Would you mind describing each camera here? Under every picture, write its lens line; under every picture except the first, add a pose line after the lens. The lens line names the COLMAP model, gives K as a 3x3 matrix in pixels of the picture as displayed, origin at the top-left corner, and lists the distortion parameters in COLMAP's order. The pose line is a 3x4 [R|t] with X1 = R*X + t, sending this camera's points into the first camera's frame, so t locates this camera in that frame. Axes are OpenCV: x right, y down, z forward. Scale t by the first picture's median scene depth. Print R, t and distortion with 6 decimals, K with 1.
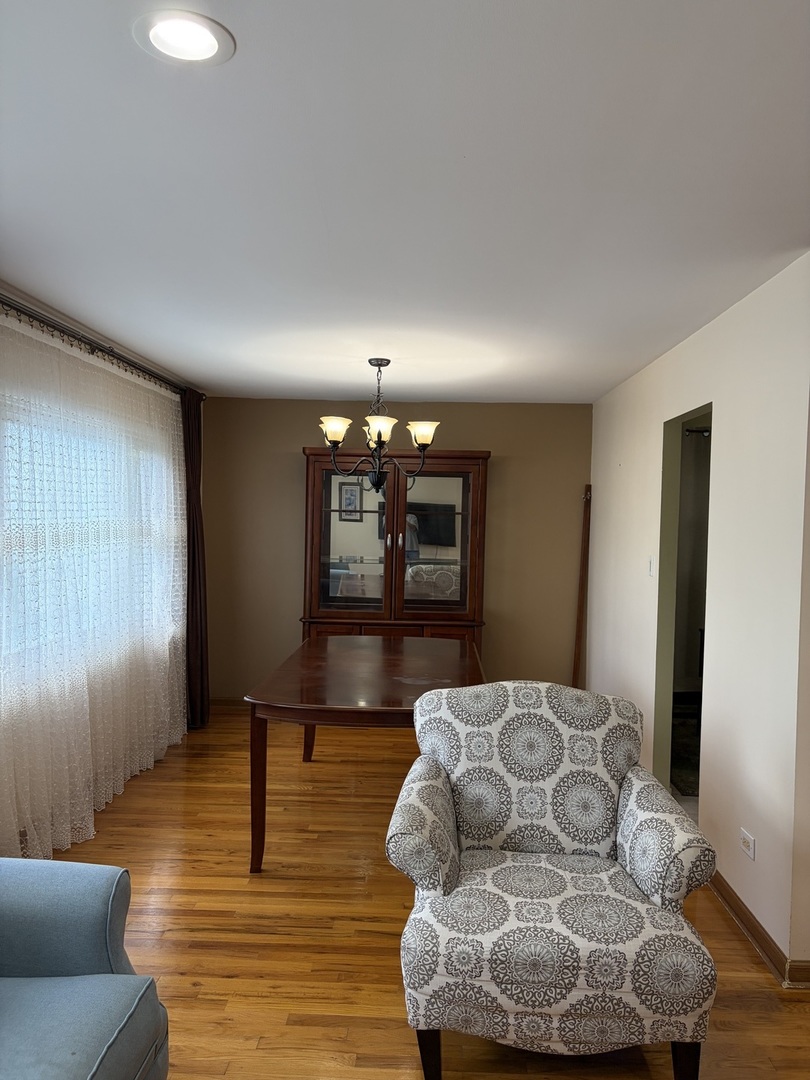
lens RADIAL K [[822.3, 0, 404.6], [0, 822.3, 539.5], [0, 0, 1]] dist [0.024492, -0.002563]
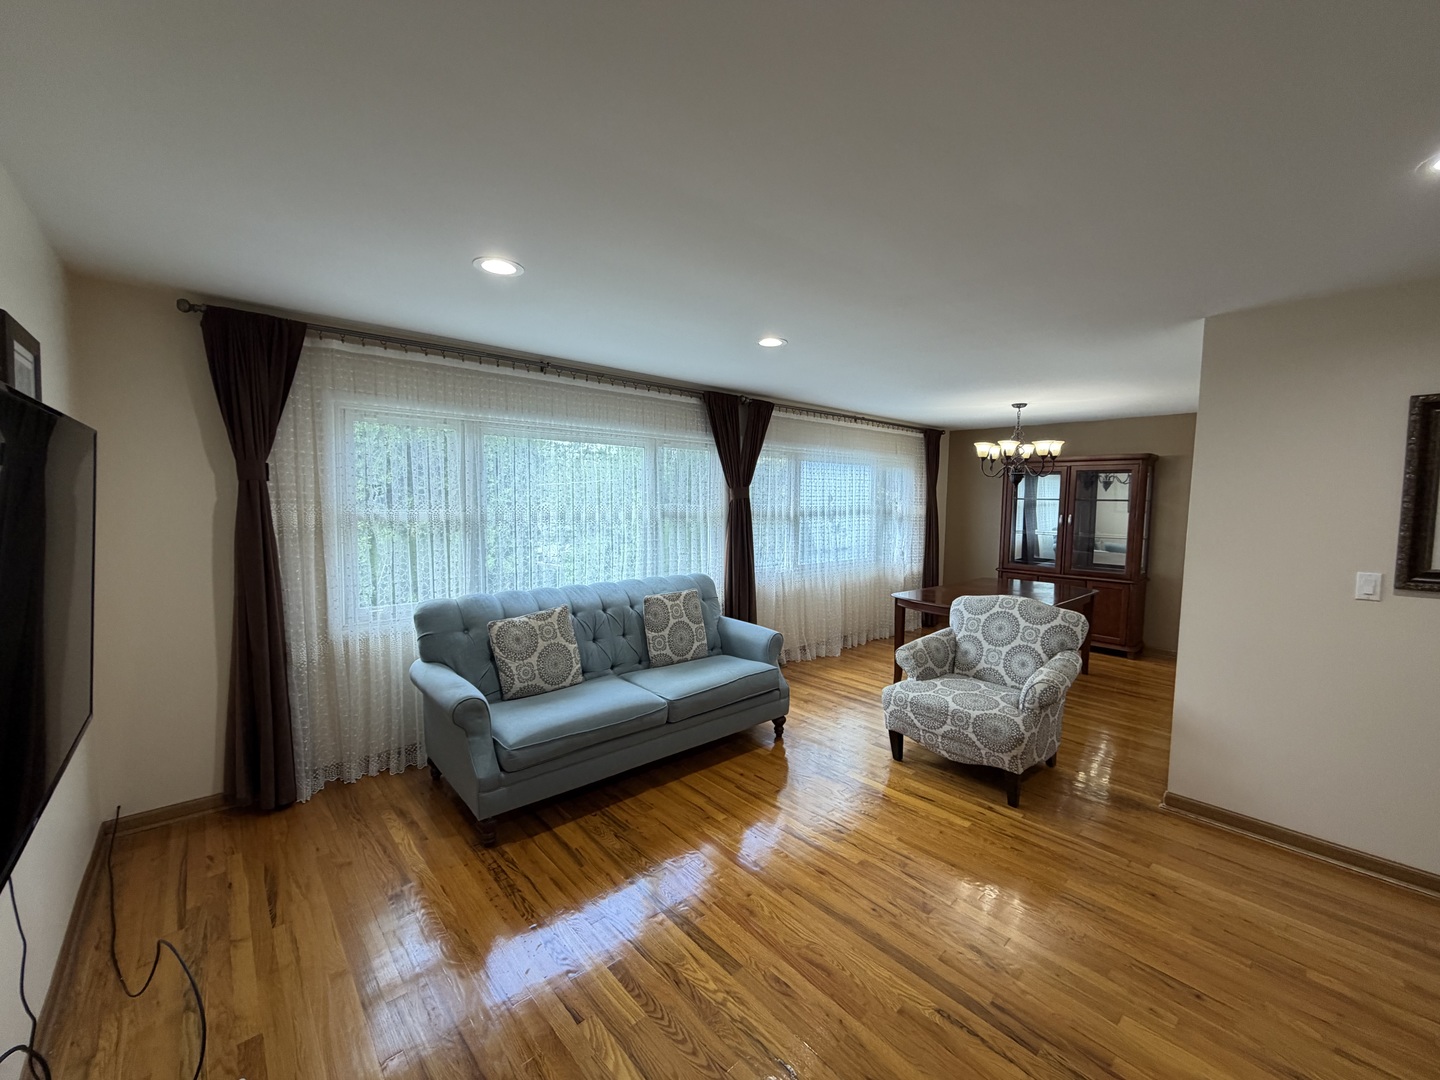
lens RADIAL K [[579.8, 0, 717.3], [0, 579.8, 539.5], [0, 0, 1]] dist [0.000195, 0.000002]
pose [[0.693051, 0.040743, -0.719736, 0.692522], [-0.018936, 0.999086, 0.038323, 0.020164], [0.720640, -0.012931, 0.693189, -0.360939]]
